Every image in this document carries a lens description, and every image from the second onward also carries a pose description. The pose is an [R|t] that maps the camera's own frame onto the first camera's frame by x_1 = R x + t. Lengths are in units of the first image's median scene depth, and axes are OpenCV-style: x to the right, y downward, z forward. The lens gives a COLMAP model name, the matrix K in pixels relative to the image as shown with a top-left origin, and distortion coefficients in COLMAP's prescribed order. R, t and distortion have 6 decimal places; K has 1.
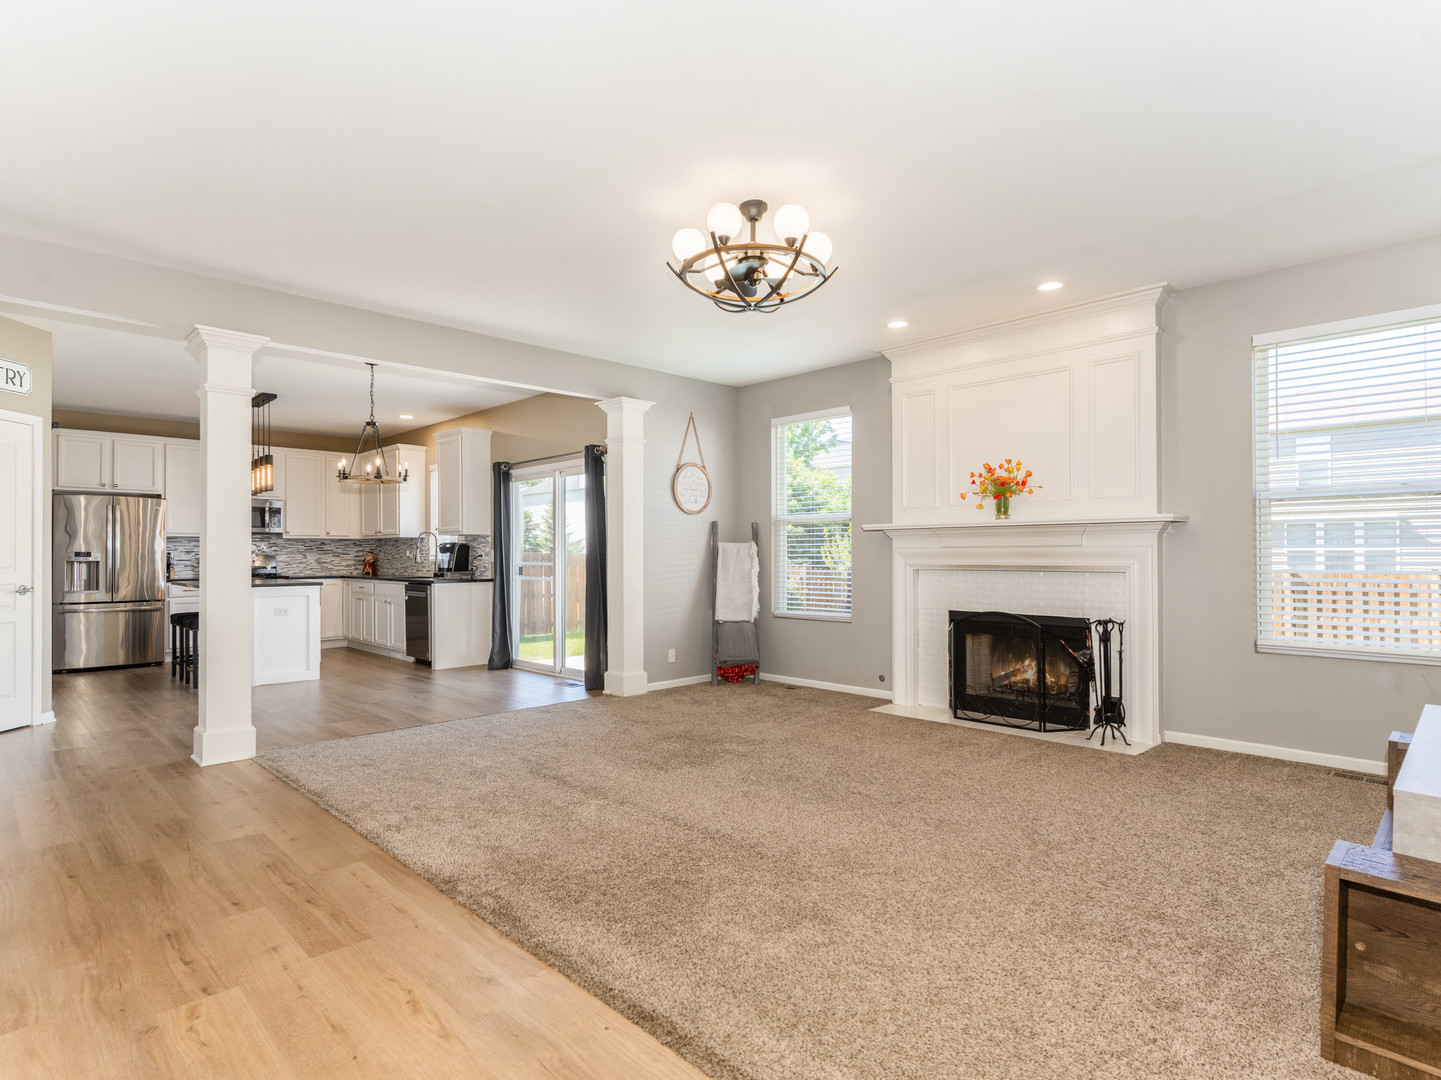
lens RADIAL K [[785.3, 0, 729.6], [0, 785.3, 553.6], [0, 0, 1]] dist [0.001904, 0.002453]
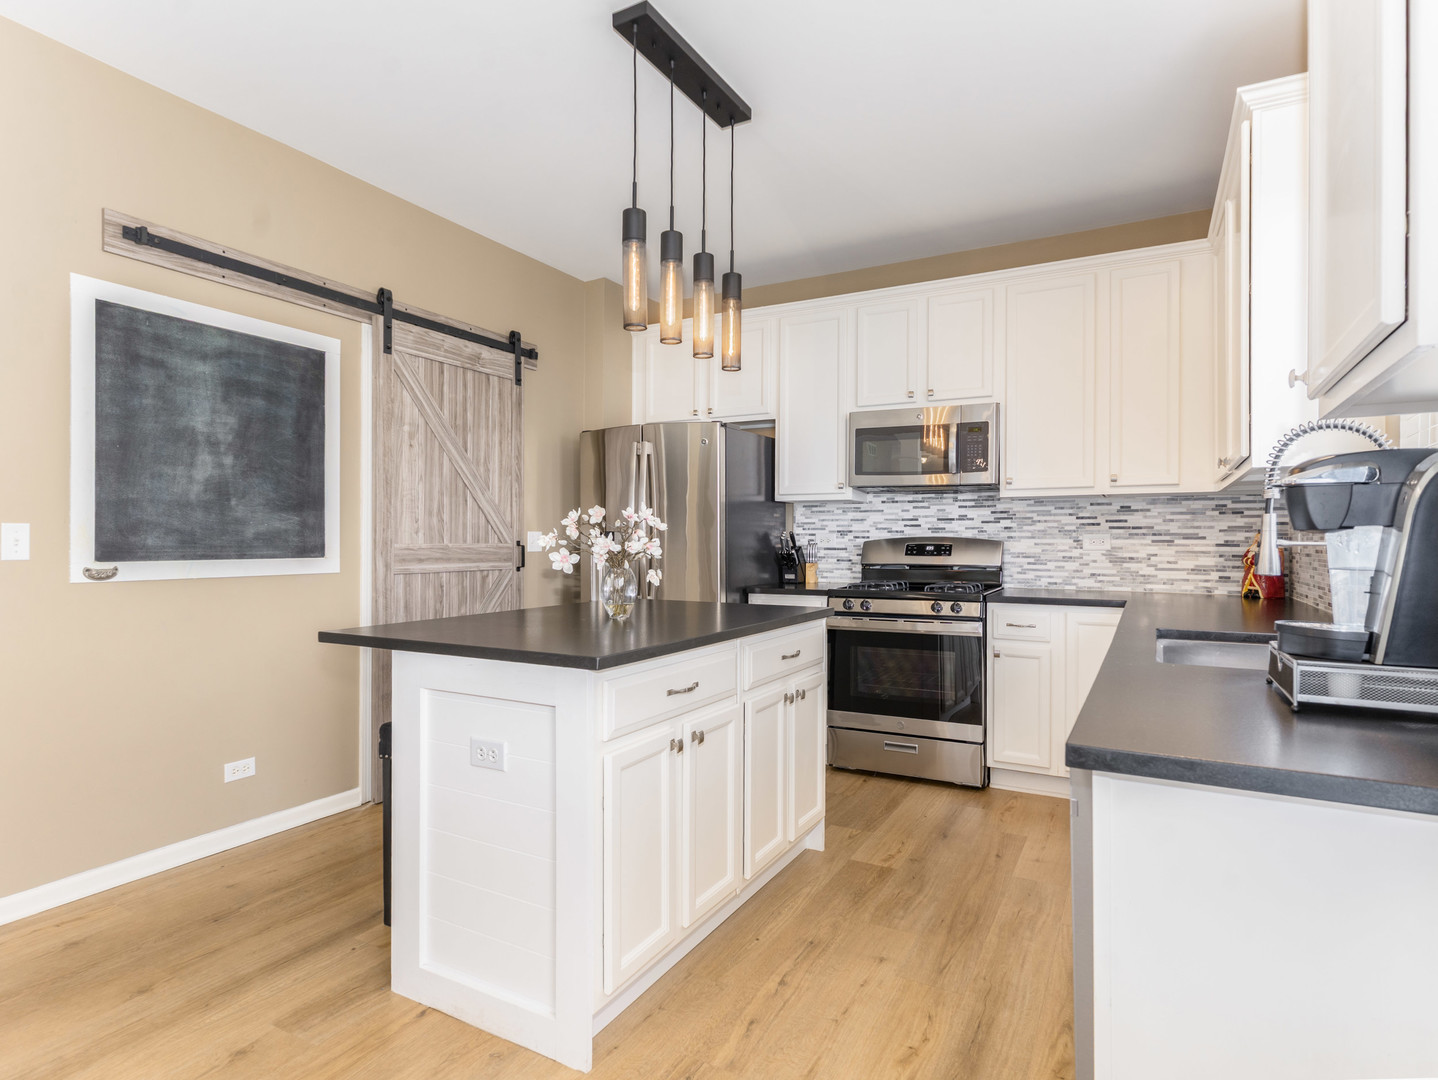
lens RADIAL K [[783.6, 0, 719.4], [0, 783.6, 540.2], [0, 0, 1]] dist [0.001904, 0.002453]
pose [[0.280057, 0.004785, -0.959972, -0.266410], [-0.001649, 0.999988, 0.004504, 0.001192], [0.959982, 0.000322, 0.280061, 0.897257]]
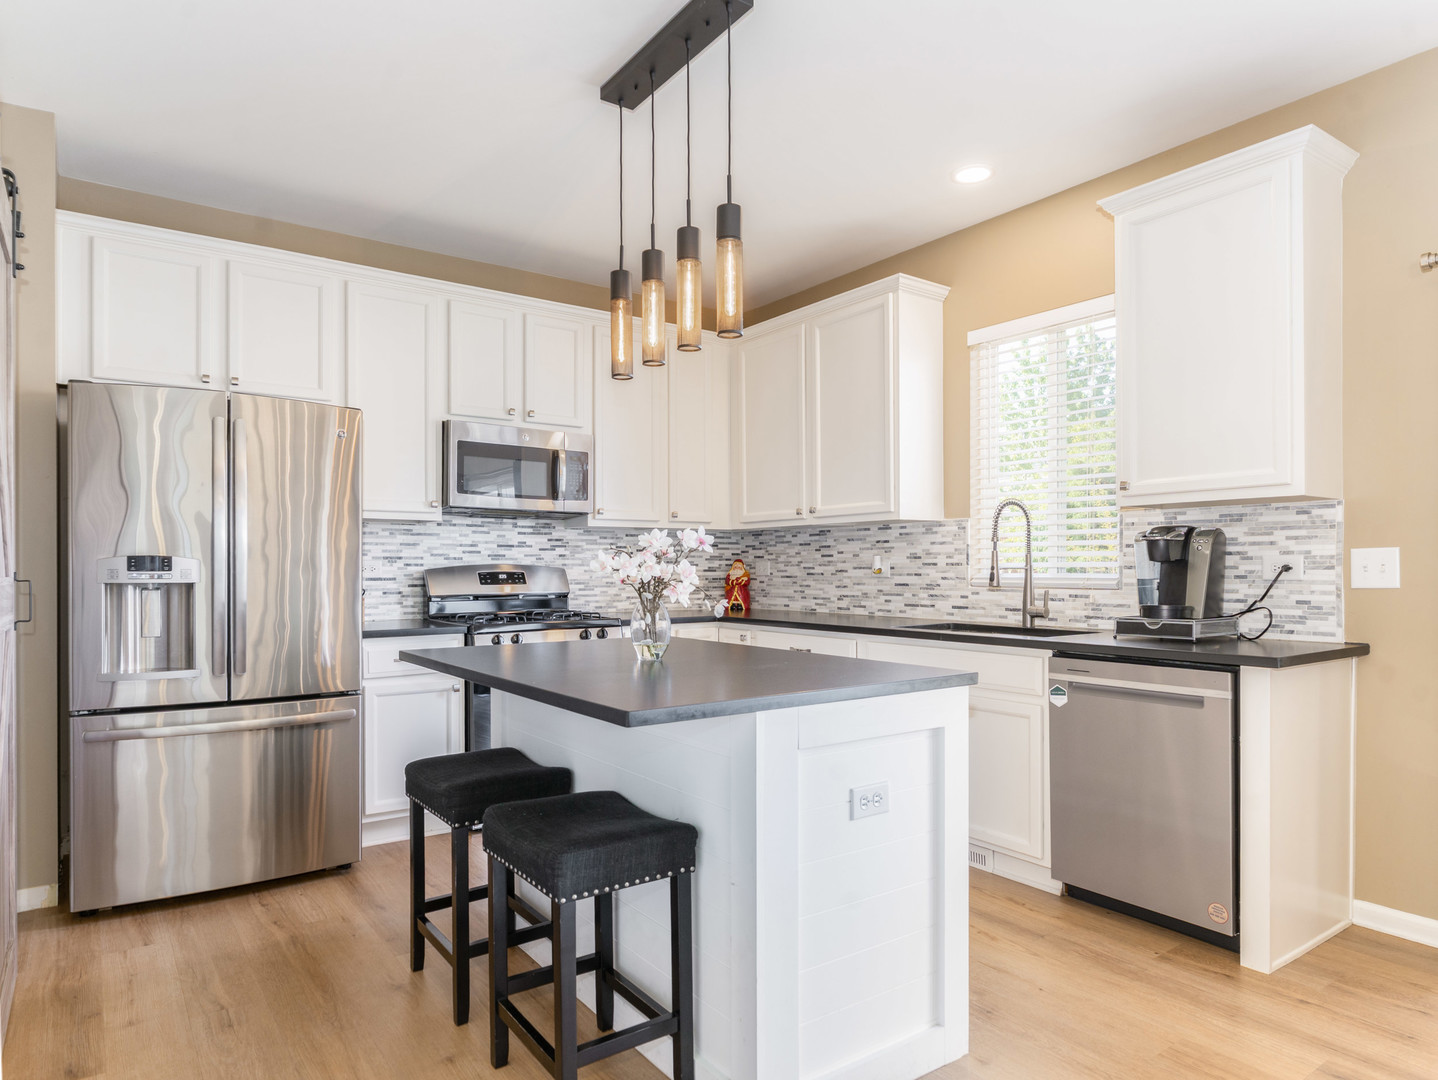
lens RADIAL K [[889.1, 0, 711.7], [0, 889.1, 566.3], [0, 0, 1]] dist [-0.009757, 0.005365]
pose [[0.987740, 0.000721, -0.156105, -0.514483], [-0.000463, 0.999998, 0.001686, 0.001301], [0.156106, -0.001593, 0.987739, 0.649538]]
